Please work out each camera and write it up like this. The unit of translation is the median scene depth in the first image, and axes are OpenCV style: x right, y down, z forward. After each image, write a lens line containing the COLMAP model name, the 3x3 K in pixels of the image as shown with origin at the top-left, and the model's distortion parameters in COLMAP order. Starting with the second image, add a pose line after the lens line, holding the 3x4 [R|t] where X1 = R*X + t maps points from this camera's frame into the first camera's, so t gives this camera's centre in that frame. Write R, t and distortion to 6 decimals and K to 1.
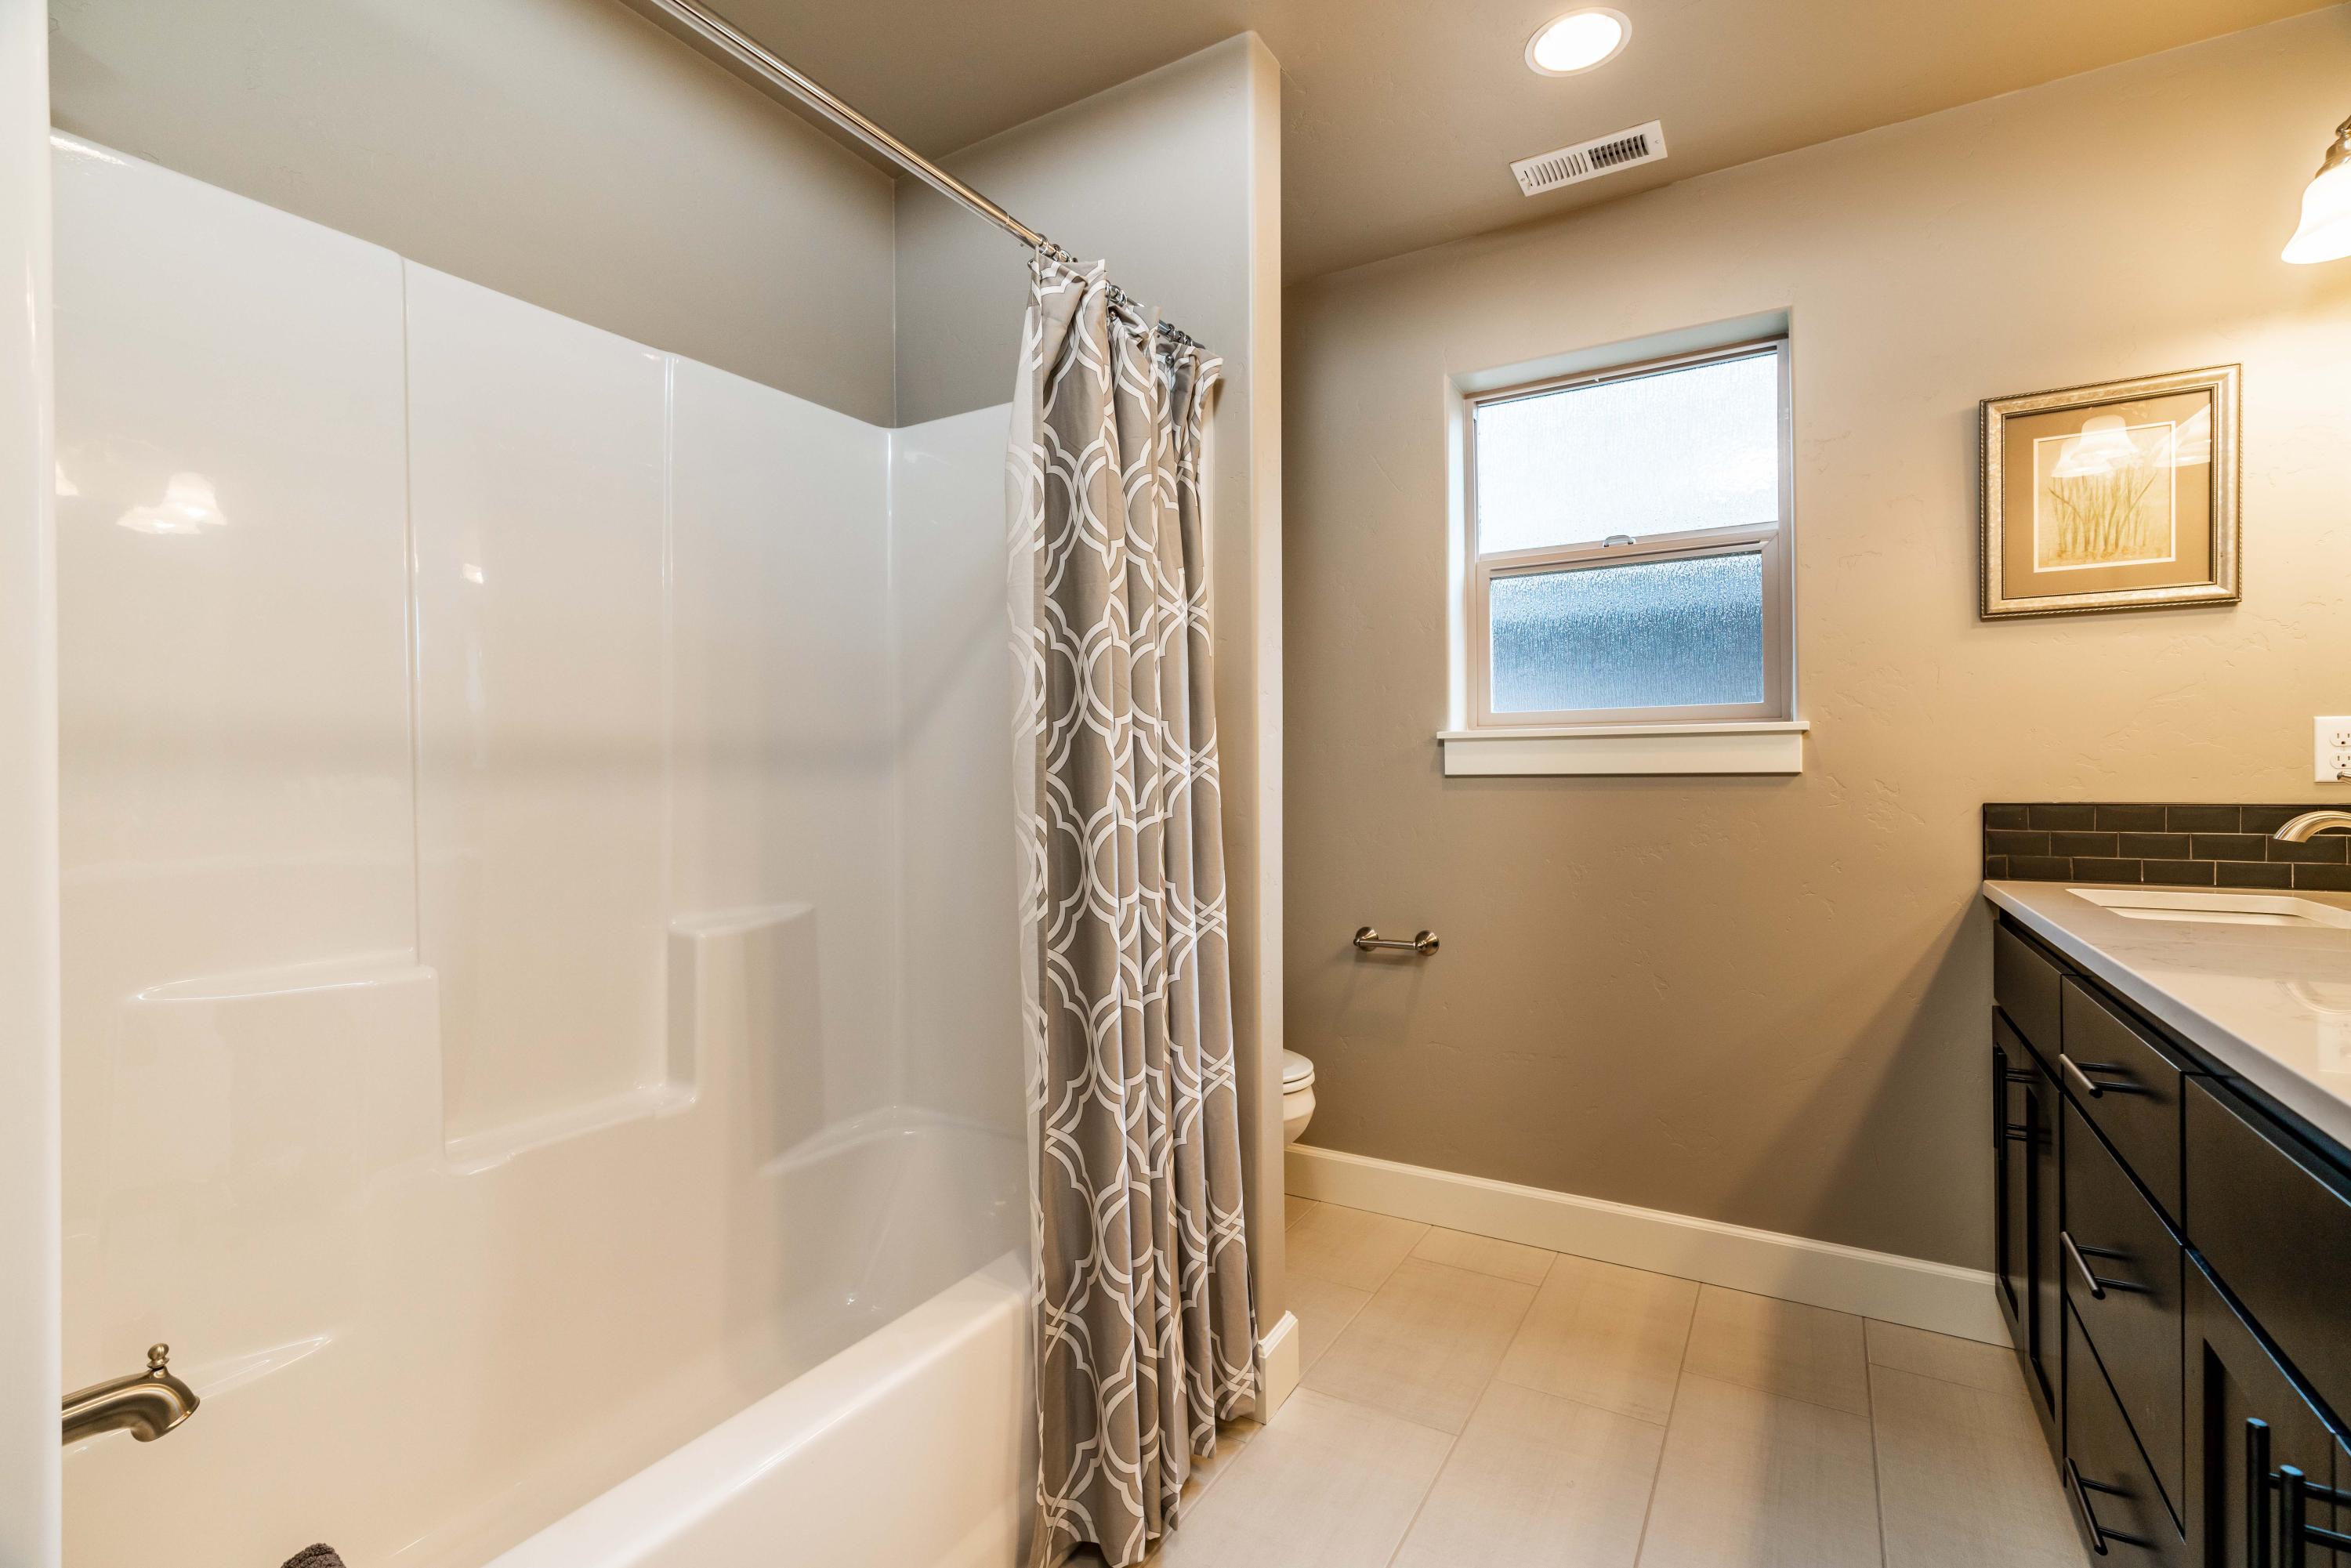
lens RADIAL K [[1057.1, 0, 1179.9], [0, 1057.1, 787.1], [0, 0, 1]] dist [-0.006463, 0.003710]
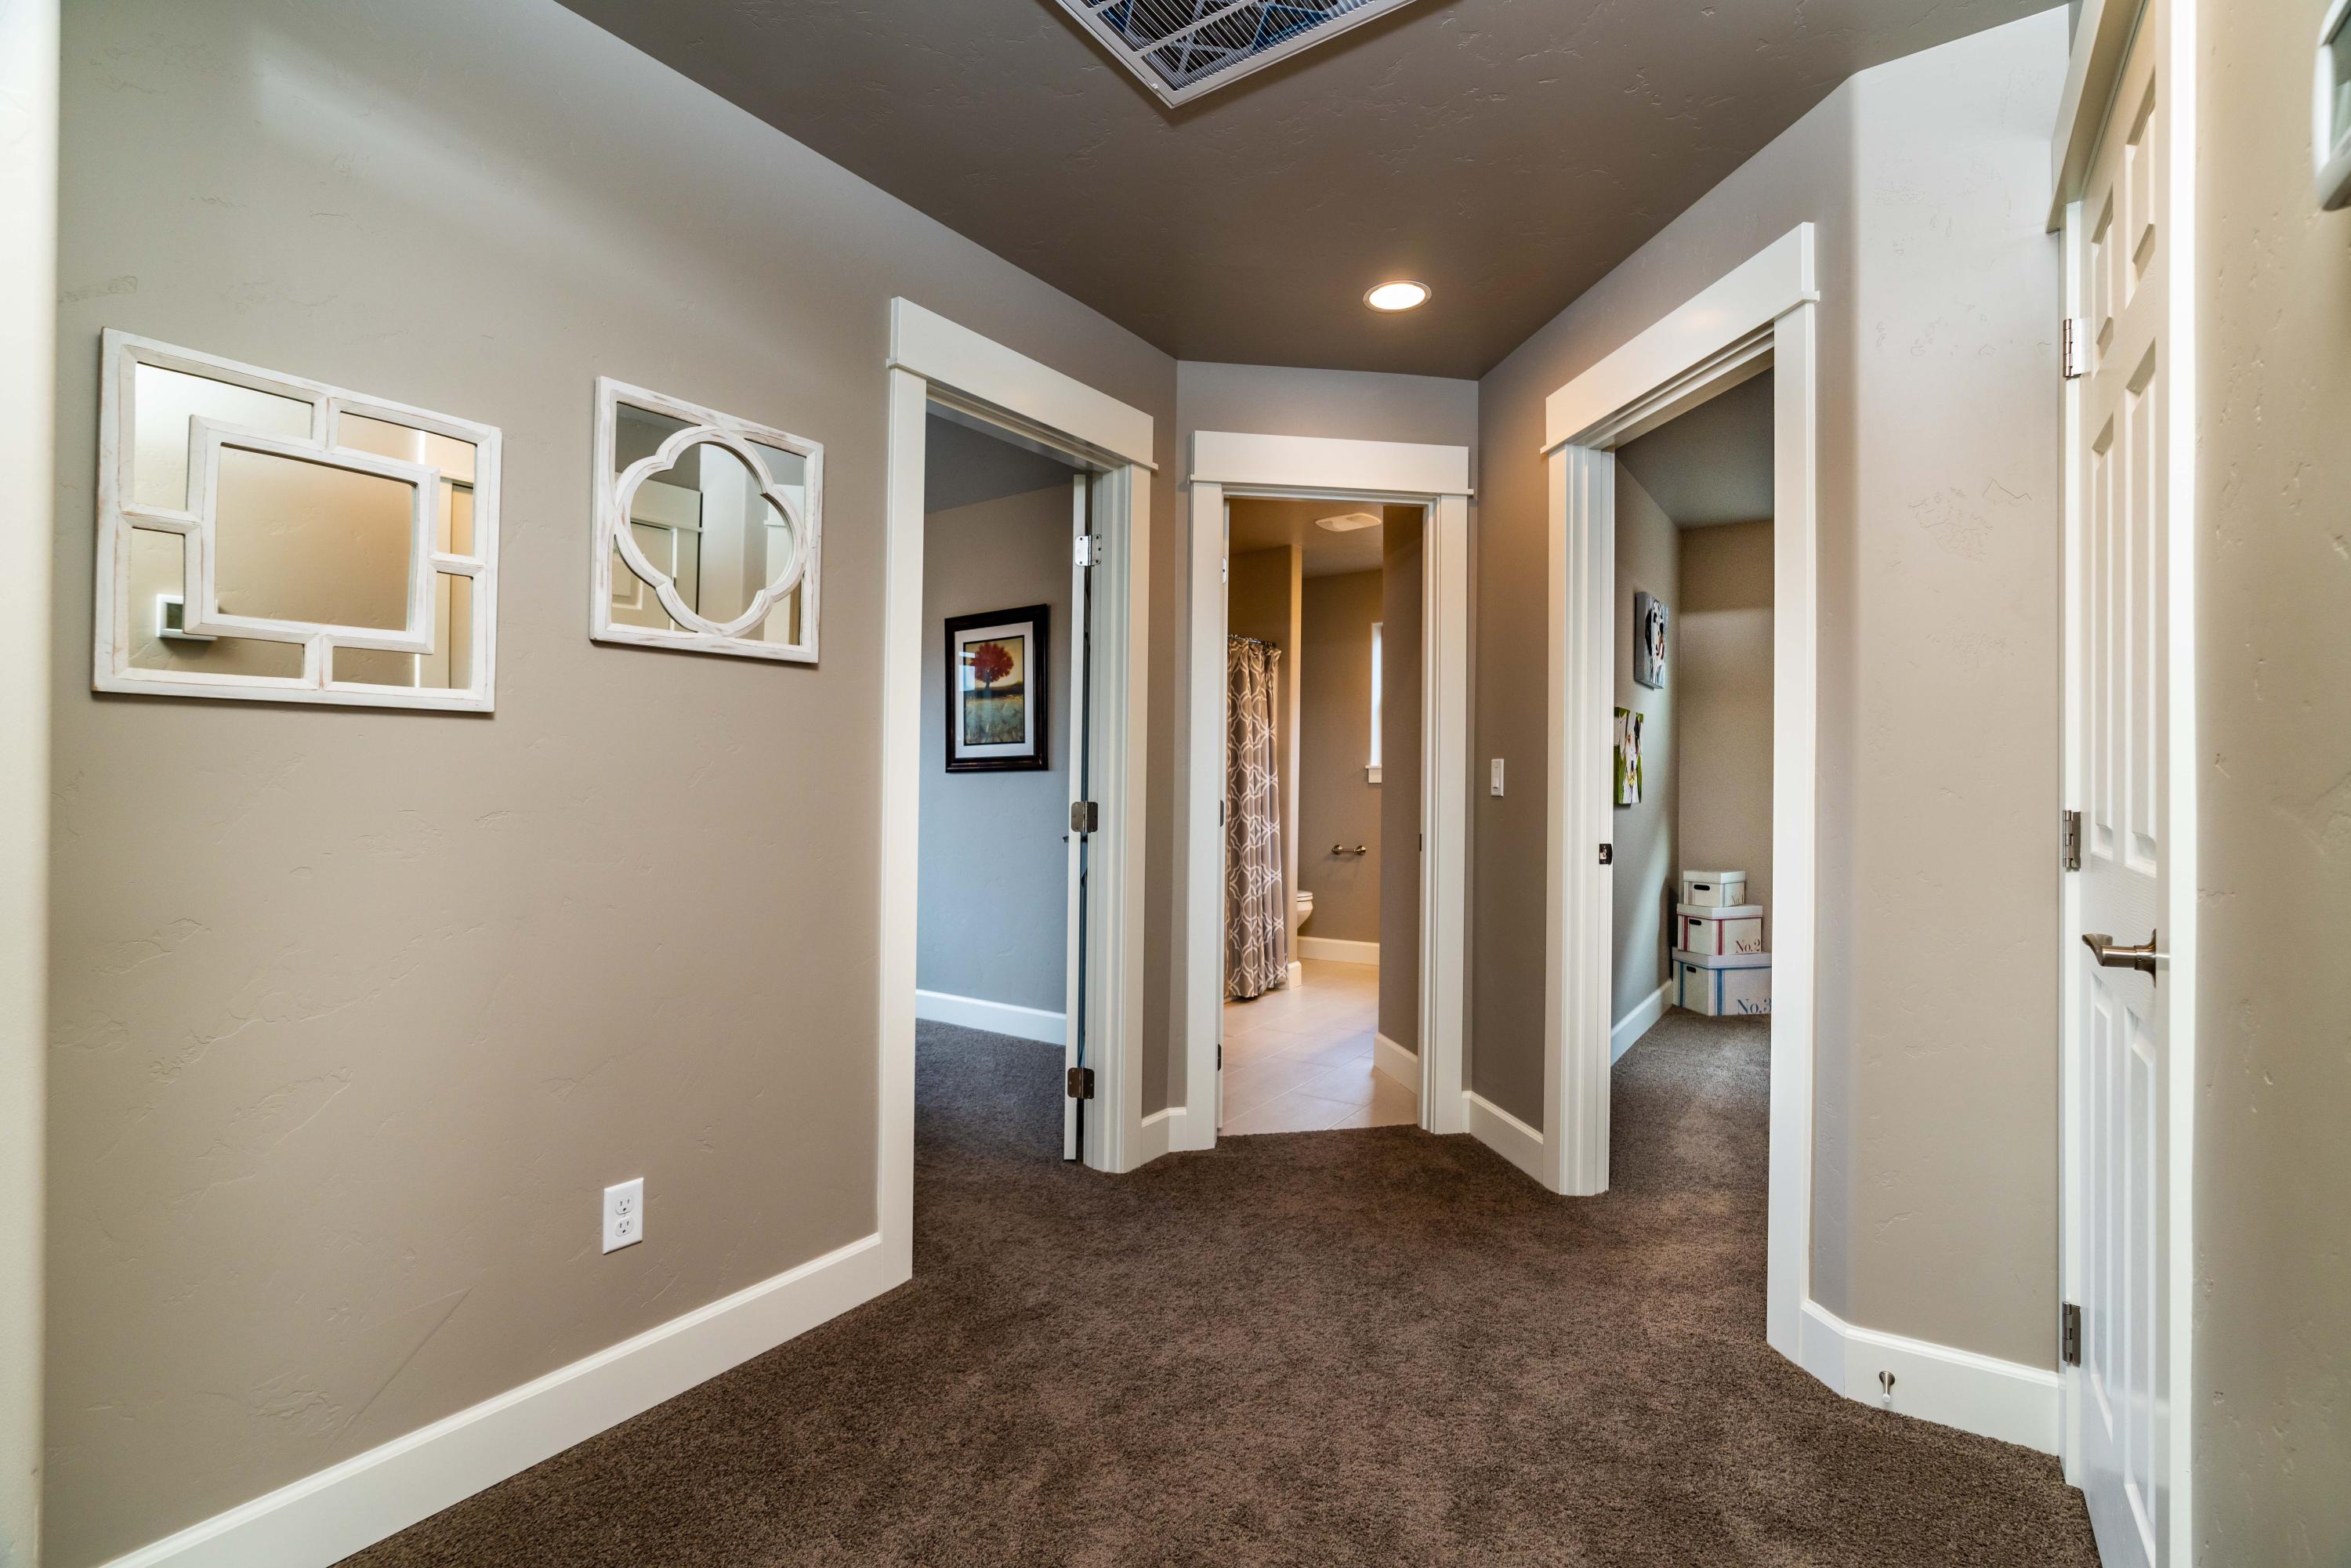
lens RADIAL K [[1057.1, 0, 1168.2], [0, 1057.1, 772.2], [0, 0, 1]] dist [-0.006463, 0.003710]
pose [[0.998032, 0.018353, -0.059966, -0.111685], [-0.018666, 0.999815, -0.004670, -0.024036], [0.059869, 0.005781, 0.998189, -2.391040]]
